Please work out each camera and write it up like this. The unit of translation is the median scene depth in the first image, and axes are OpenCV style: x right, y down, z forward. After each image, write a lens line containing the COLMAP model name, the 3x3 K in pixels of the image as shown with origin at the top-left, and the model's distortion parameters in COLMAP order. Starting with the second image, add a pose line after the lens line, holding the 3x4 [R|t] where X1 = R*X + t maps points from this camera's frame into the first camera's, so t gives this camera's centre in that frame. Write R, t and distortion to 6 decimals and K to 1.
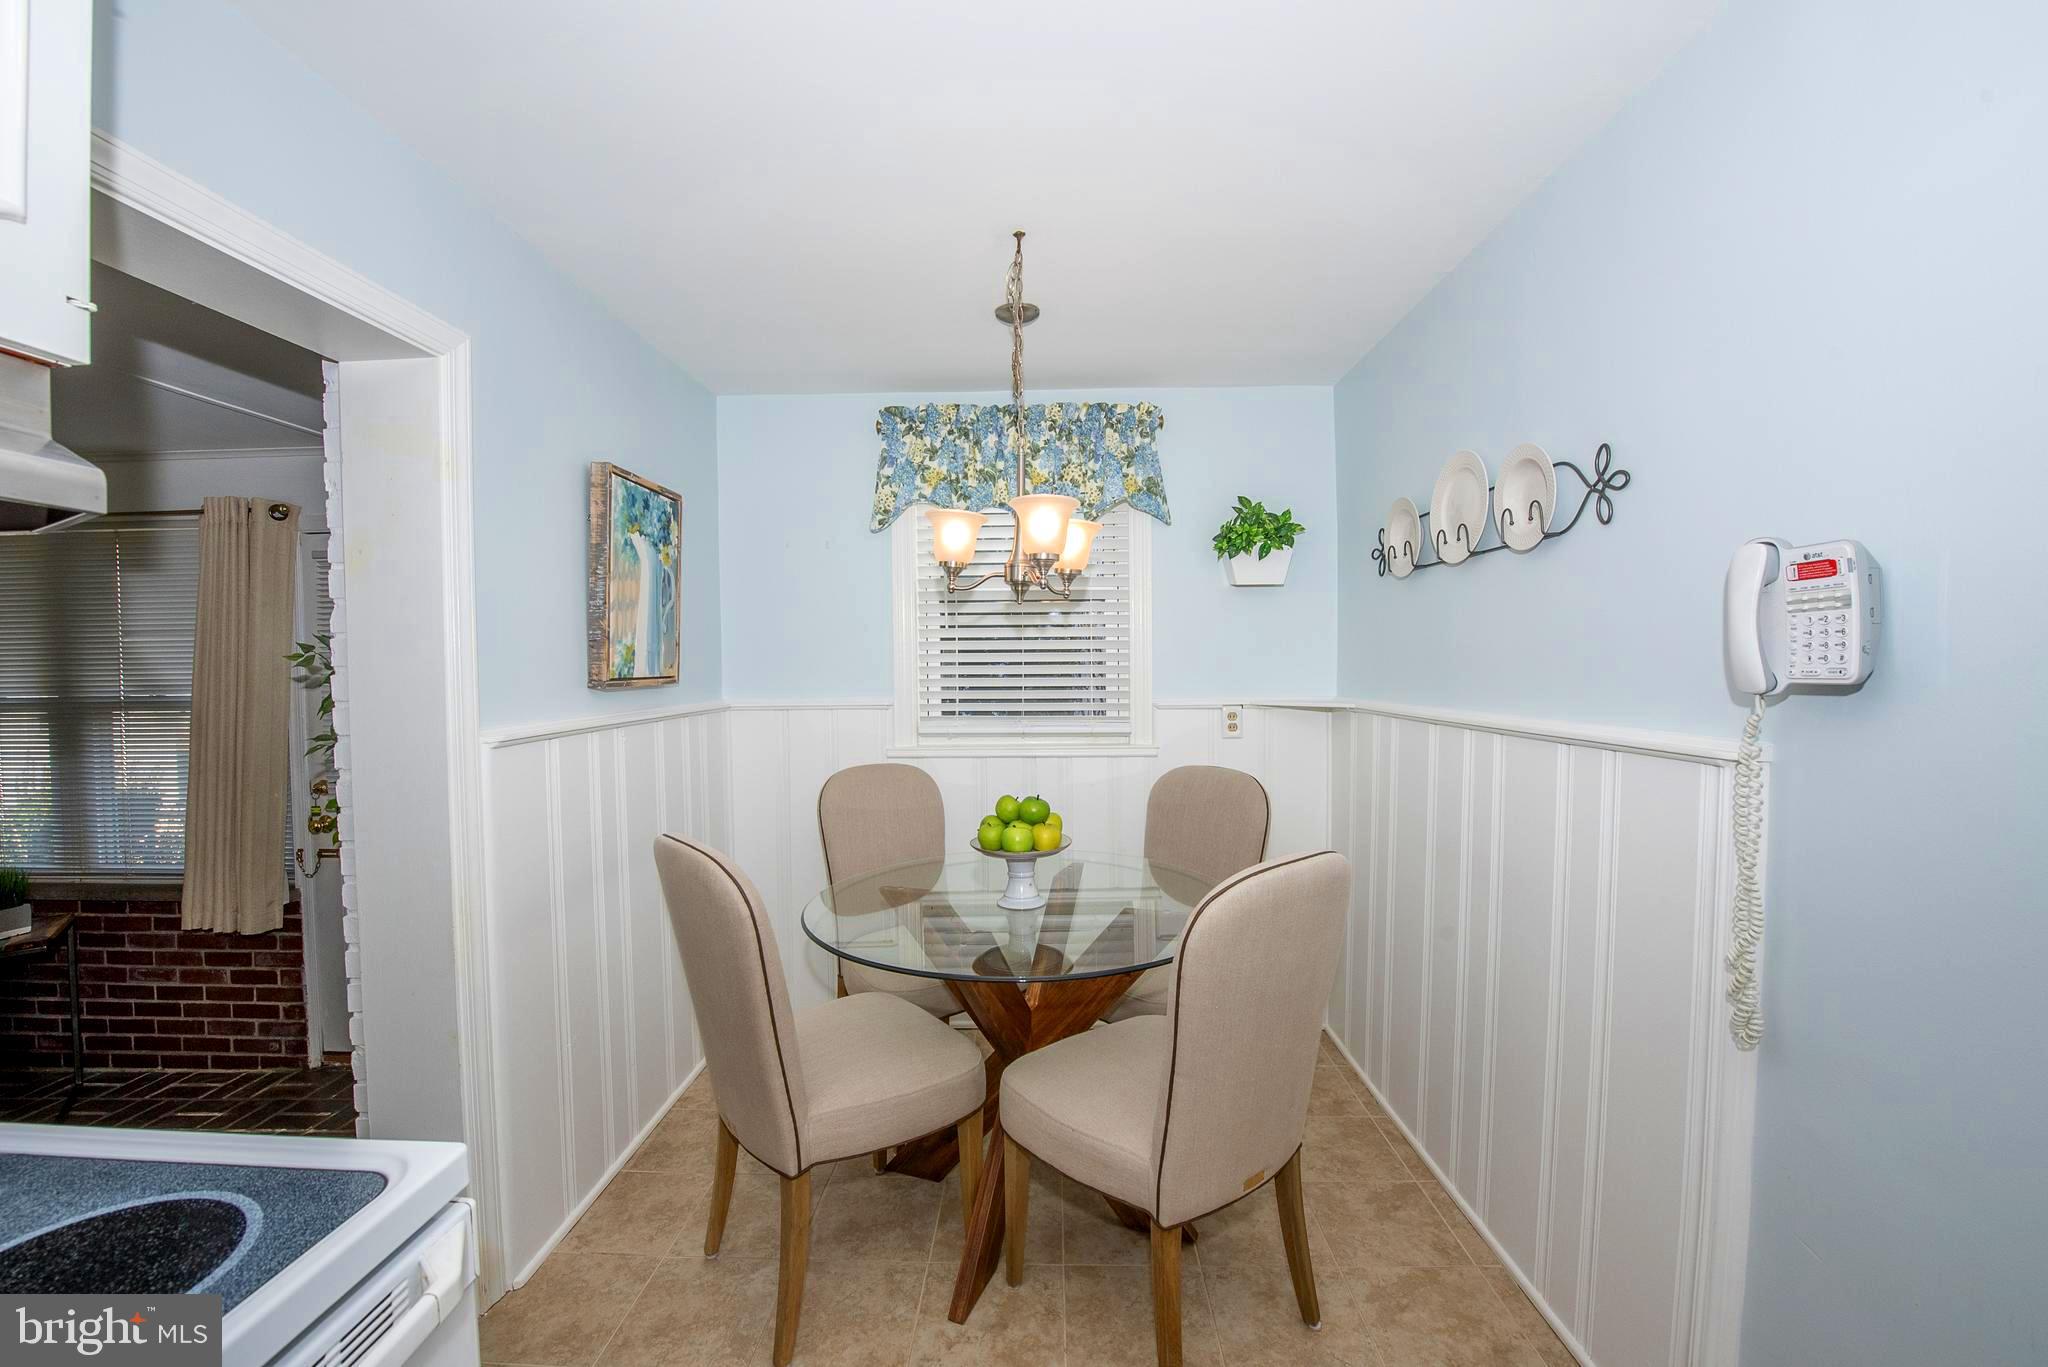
lens RADIAL K [[812.7, 0, 1020.9], [0, 812.7, 682.2], [0, 0, 1]] dist [-0.015249, -0.002922]
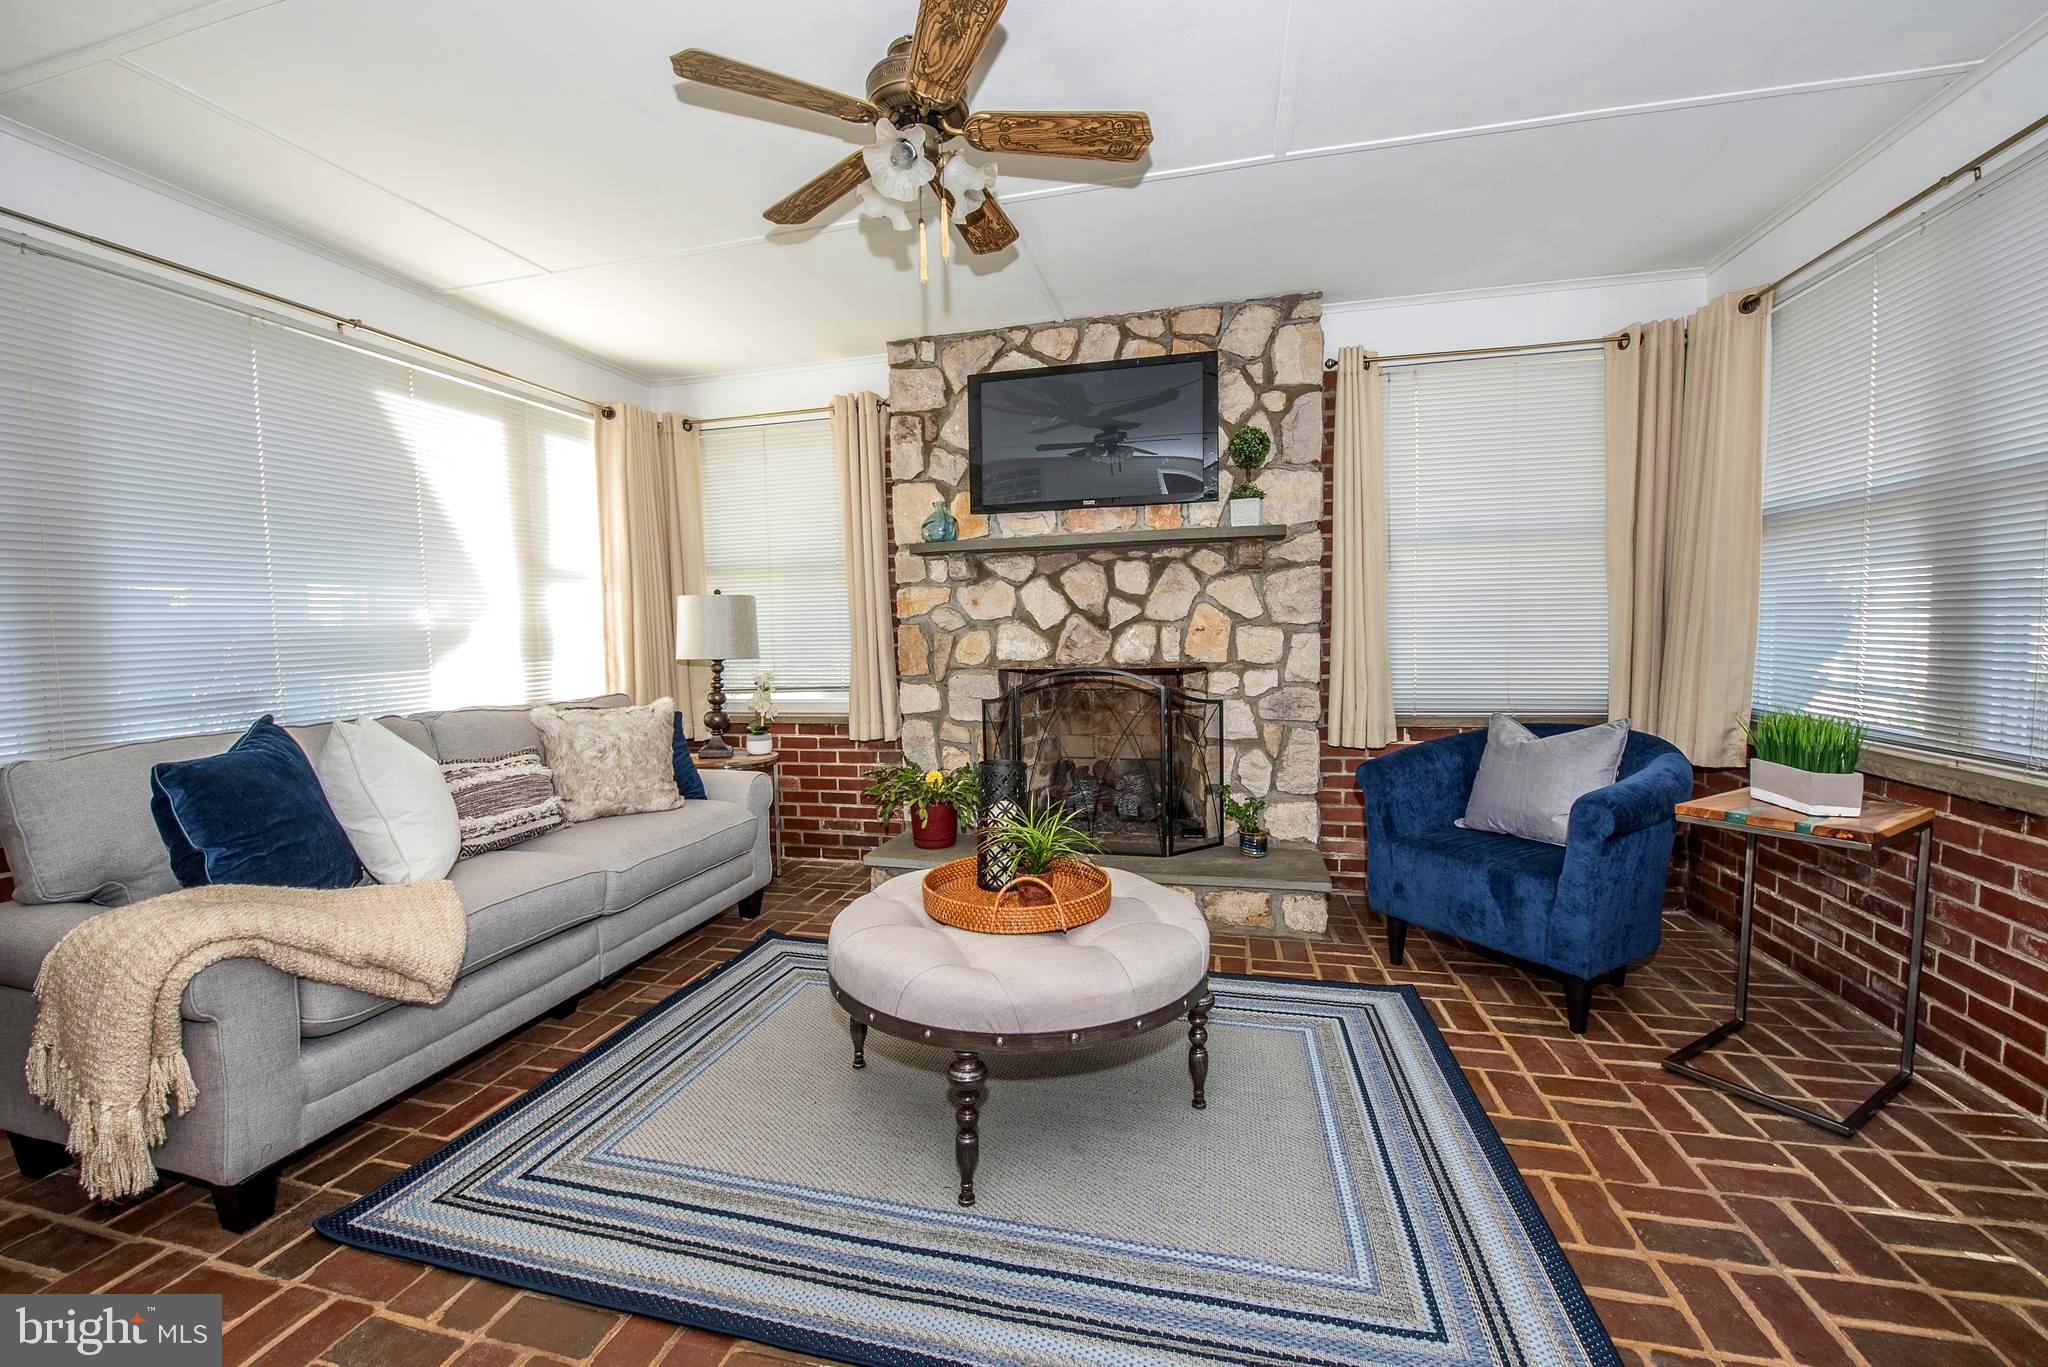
lens RADIAL K [[812.7, 0, 1020.9], [0, 812.7, 682.2], [0, 0, 1]] dist [-0.015249, -0.002922]
pose [[-0.216449, 0.085075, -0.972580, -0.424726], [0.002946, 0.996248, 0.086490, 0.130696], [0.976289, 0.015855, -0.215888, 0.409283]]
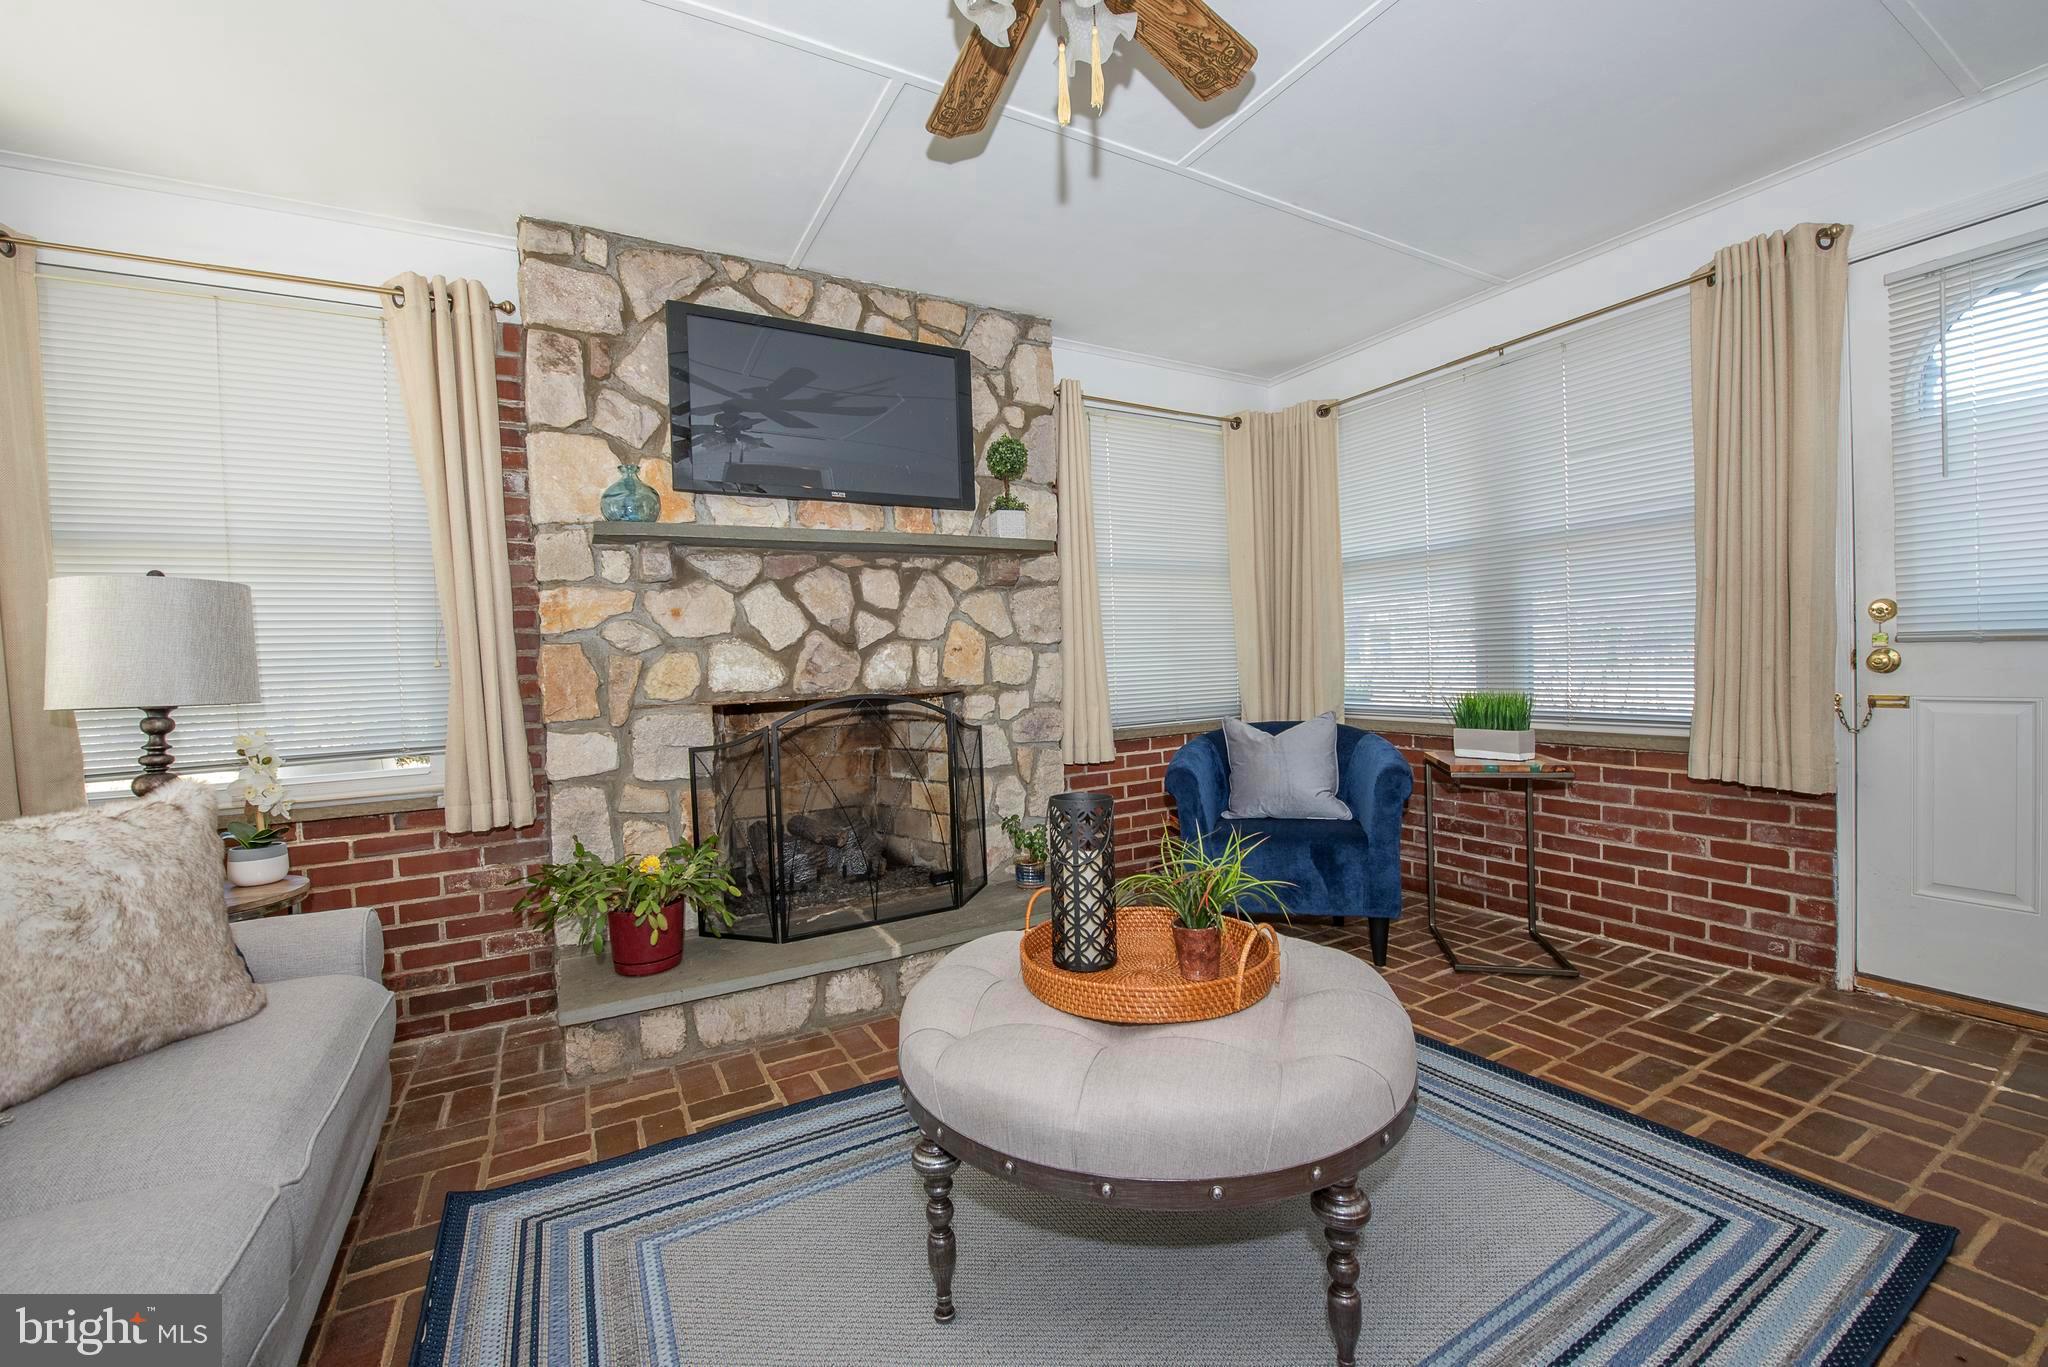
lens RADIAL K [[812.7, 0, 1020.9], [0, 812.7, 682.2], [0, 0, 1]] dist [-0.015249, -0.002922]
pose [[0.515645, 0.017246, -0.856629, -0.654073], [0.009584, 0.999619, 0.025894, 0.170123], [0.856749, -0.021562, 0.515283, -0.033316]]
